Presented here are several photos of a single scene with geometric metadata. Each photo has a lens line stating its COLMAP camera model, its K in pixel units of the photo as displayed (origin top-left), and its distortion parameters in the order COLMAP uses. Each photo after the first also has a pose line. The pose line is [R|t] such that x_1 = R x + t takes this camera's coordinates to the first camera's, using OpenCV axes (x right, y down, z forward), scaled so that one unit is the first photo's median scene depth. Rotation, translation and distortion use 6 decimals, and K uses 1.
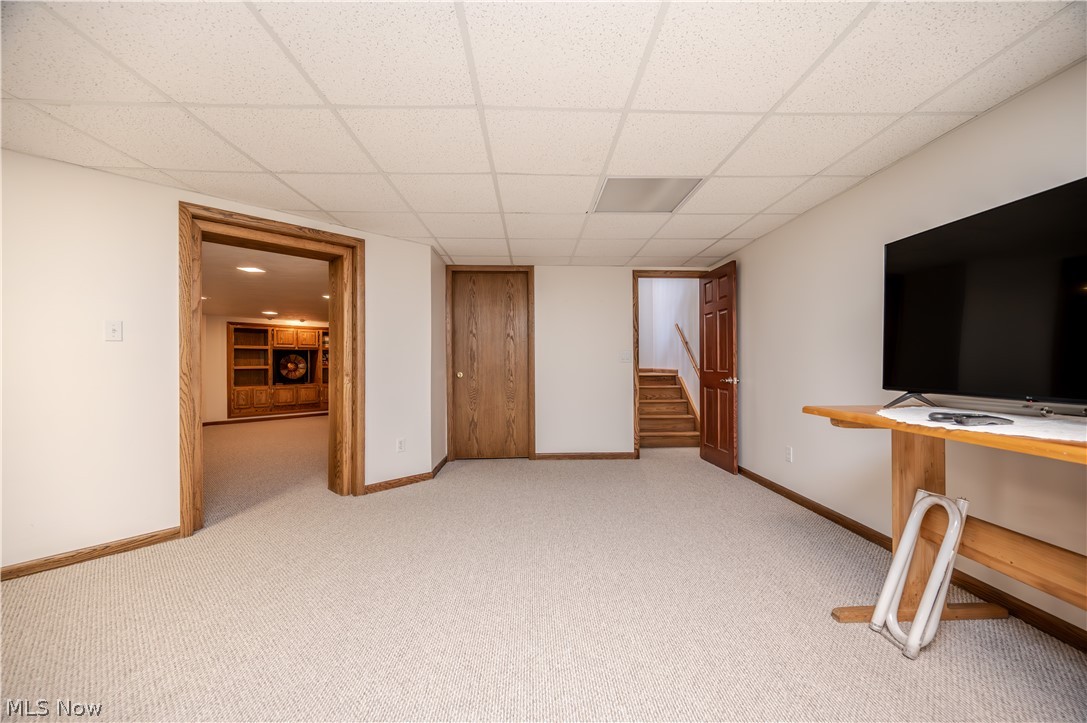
lens RADIAL K [[432.5, 0, 547.0], [0, 432.5, 364.1], [0, 0, 1]] dist [-0.001310, -0.000609]
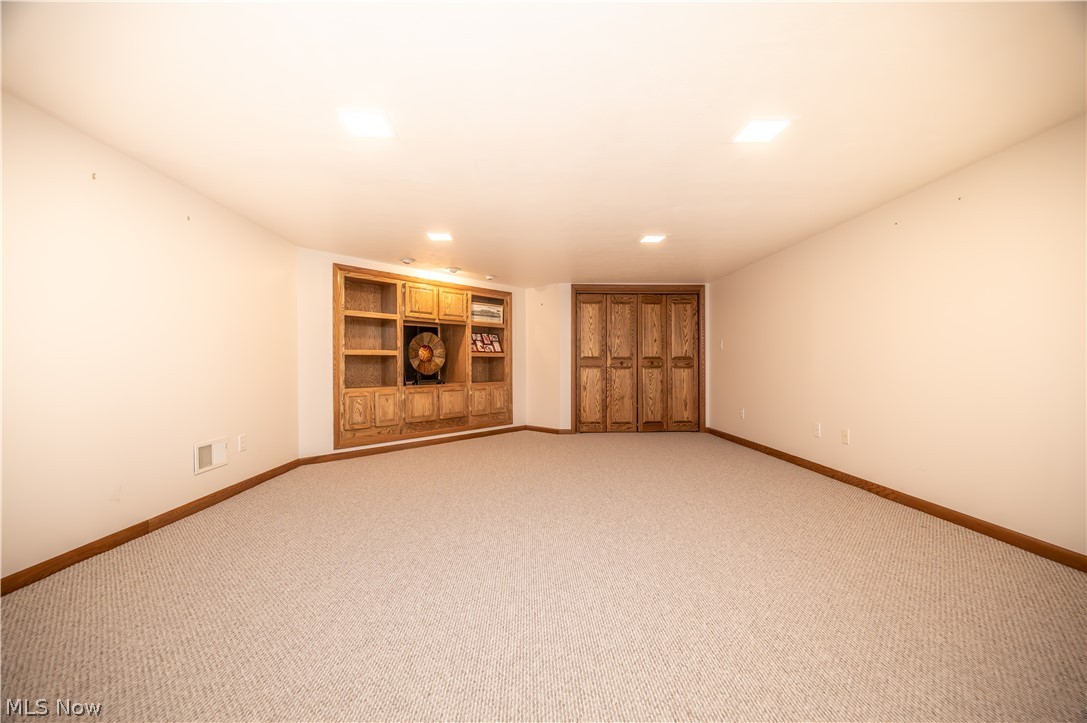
lens RADIAL K [[432.5, 0, 540.5], [0, 432.5, 362.2], [0, 0, 1]] dist [-0.001310, -0.000609]
pose [[0.999879, 0.009362, -0.012463, -0.451767], [-0.009389, 0.999954, -0.002130, 0.018151], [0.012442, 0.002247, 0.999920, 0.450124]]
